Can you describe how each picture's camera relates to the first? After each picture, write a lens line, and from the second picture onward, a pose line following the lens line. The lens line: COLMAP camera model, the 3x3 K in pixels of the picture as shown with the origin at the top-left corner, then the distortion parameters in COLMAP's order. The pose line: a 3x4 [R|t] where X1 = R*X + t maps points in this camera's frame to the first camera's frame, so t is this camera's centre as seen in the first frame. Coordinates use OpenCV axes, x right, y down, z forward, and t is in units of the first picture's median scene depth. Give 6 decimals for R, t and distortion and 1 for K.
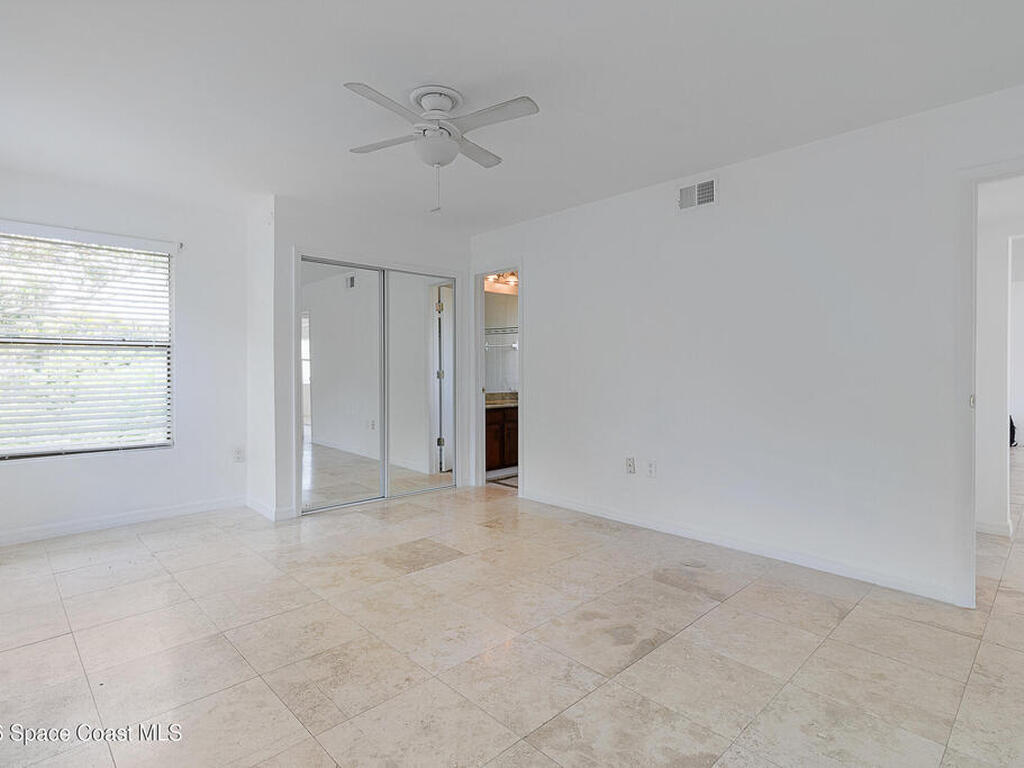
lens RADIAL K [[544.4, 0, 517.8], [0, 544.4, 381.5], [0, 0, 1]] dist [0.009251, 0.001495]
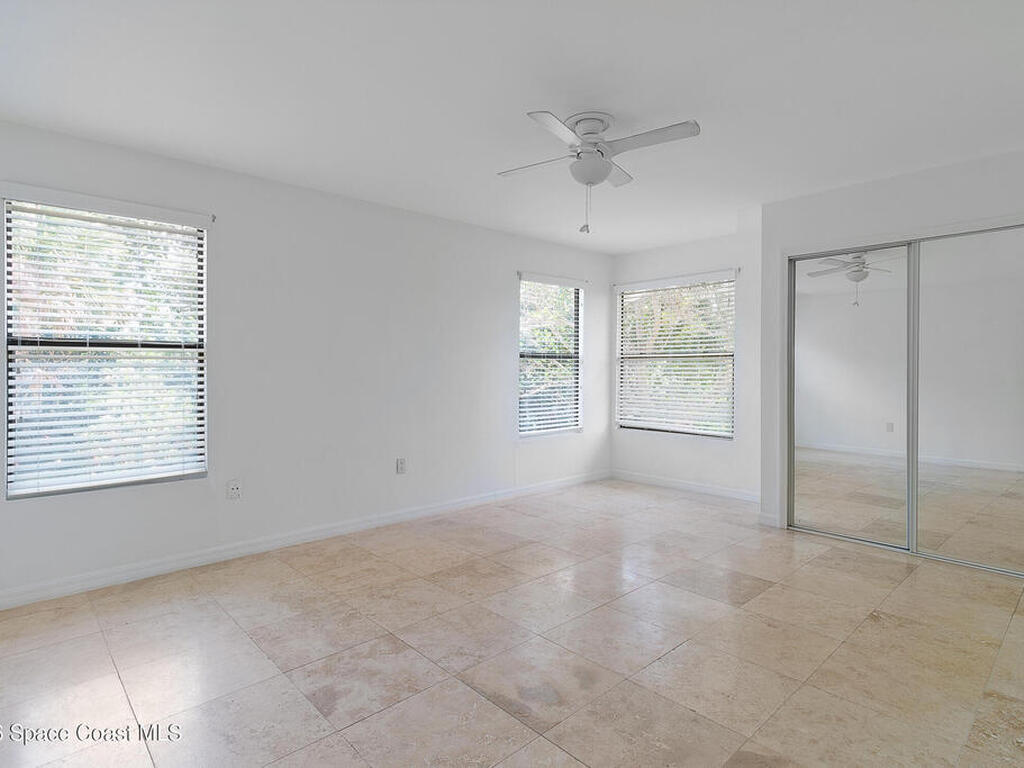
lens RADIAL K [[544.4, 0, 517.4], [0, 544.4, 378.4], [0, 0, 1]] dist [0.009251, 0.001495]
pose [[-0.024962, 0.009959, -0.999639, 0.982807], [-0.026850, 0.999583, 0.010629, -0.027230], [0.999328, 0.027105, -0.024684, 0.930189]]
